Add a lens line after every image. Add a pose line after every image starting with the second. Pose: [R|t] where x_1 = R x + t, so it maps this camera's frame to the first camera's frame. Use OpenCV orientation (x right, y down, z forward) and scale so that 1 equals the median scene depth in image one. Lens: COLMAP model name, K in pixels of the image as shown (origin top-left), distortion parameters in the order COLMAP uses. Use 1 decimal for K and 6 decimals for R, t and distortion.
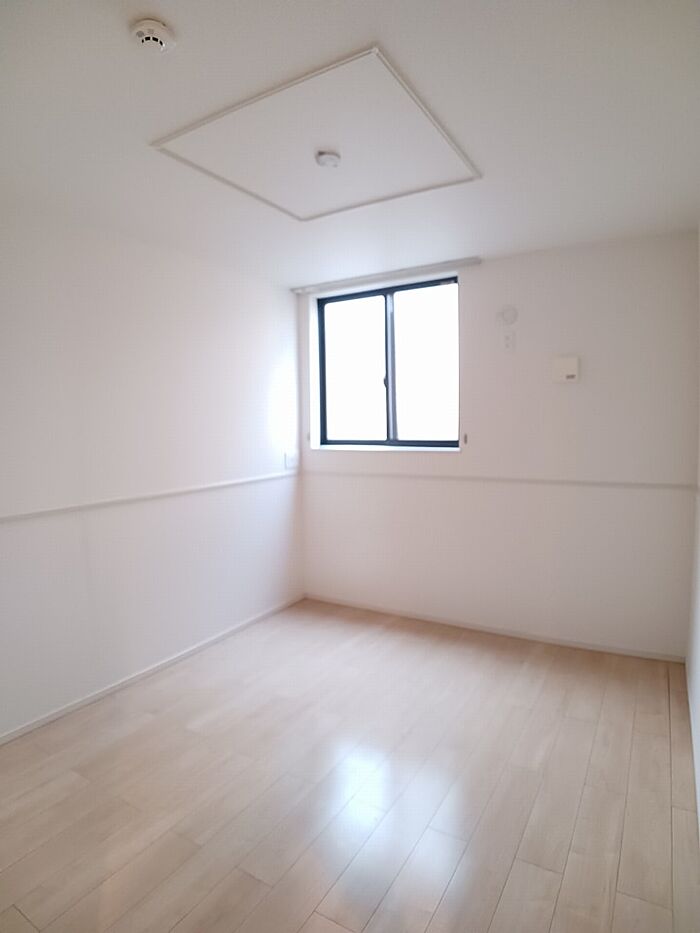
lens RADIAL K [[512.7, 0, 350.0], [0, 512.7, 466.5], [0, 0, 1]] dist [-0.060633, -0.000263]
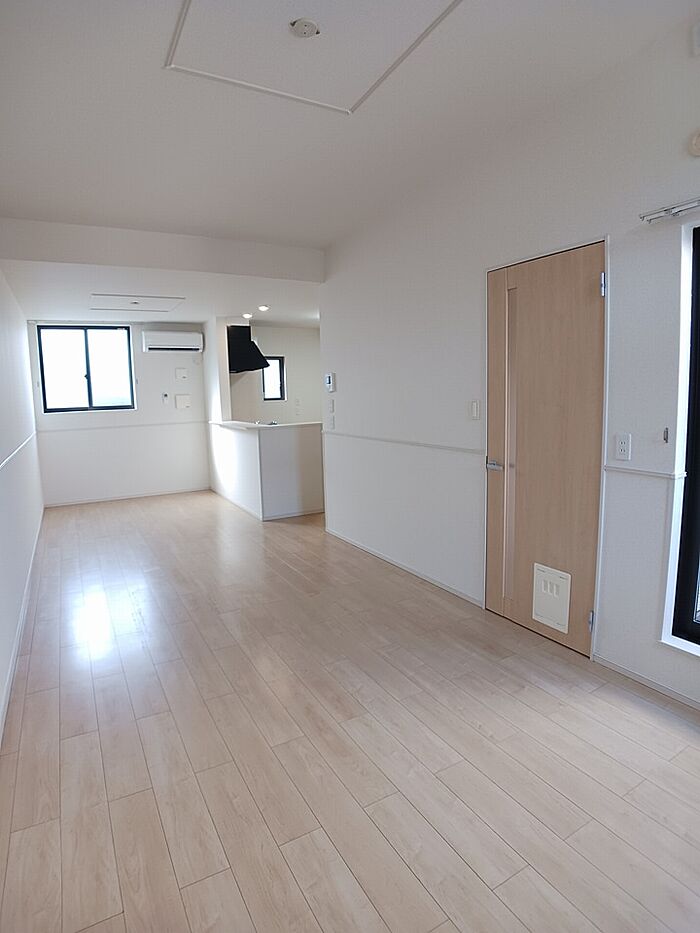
lens RADIAL K [[512.7, 0, 350.0], [0, 512.7, 466.5], [0, 0, 1]] dist [-0.060633, -0.000263]
pose [[0.493986, -0.107360, 0.862816, -1.063213], [0.094305, 0.993109, 0.069580, 0.125996], [-0.864341, 0.046996, 0.500706, -0.736107]]
